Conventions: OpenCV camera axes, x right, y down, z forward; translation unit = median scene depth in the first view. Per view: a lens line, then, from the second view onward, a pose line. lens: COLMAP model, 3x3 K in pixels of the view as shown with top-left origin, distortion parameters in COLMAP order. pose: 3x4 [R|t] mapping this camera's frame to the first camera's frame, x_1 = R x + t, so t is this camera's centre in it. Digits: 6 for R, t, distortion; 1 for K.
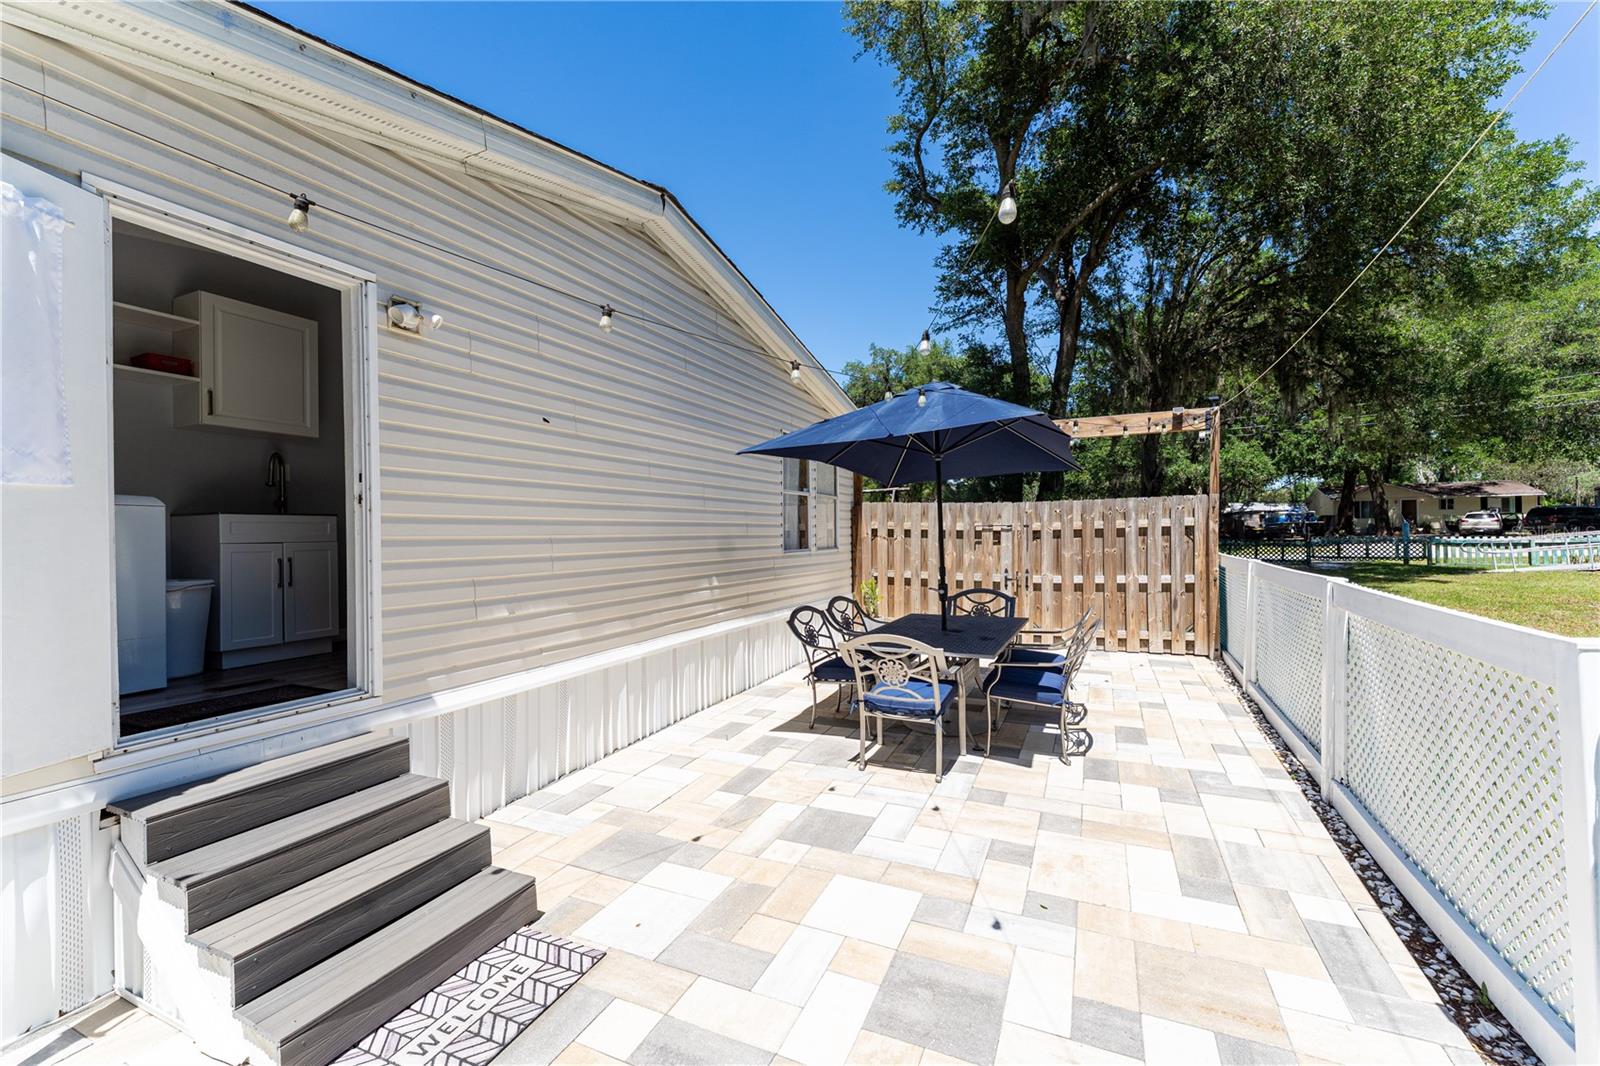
lens RADIAL K [[650.6, 0, 800.0], [0, 650.6, 533.0], [0, 0, 1]] dist [-0.020824, -0.000229]
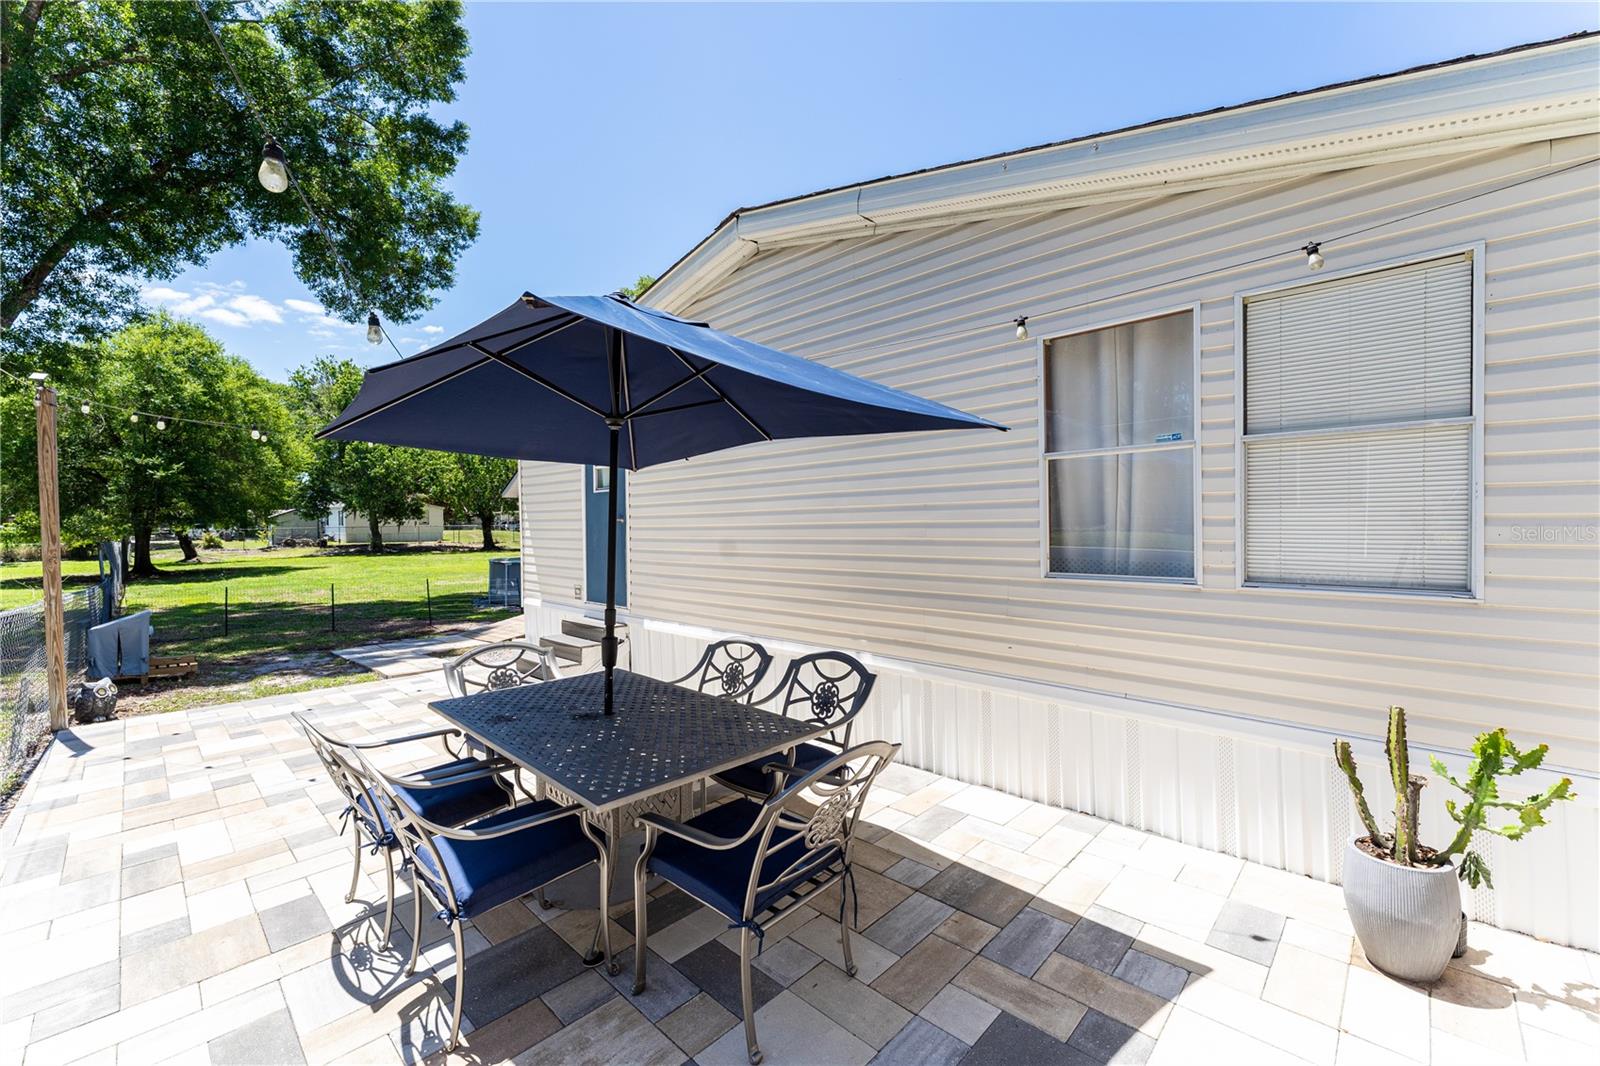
lens RADIAL K [[650.6, 0, 800.0], [0, 650.6, 533.0], [0, 0, 1]] dist [-0.020824, -0.000229]
pose [[-0.334138, 0.016853, -0.942373, 0.795856], [0.008678, 0.999853, 0.014804, -0.020533], [0.942484, -0.003231, -0.334236, 1.512936]]
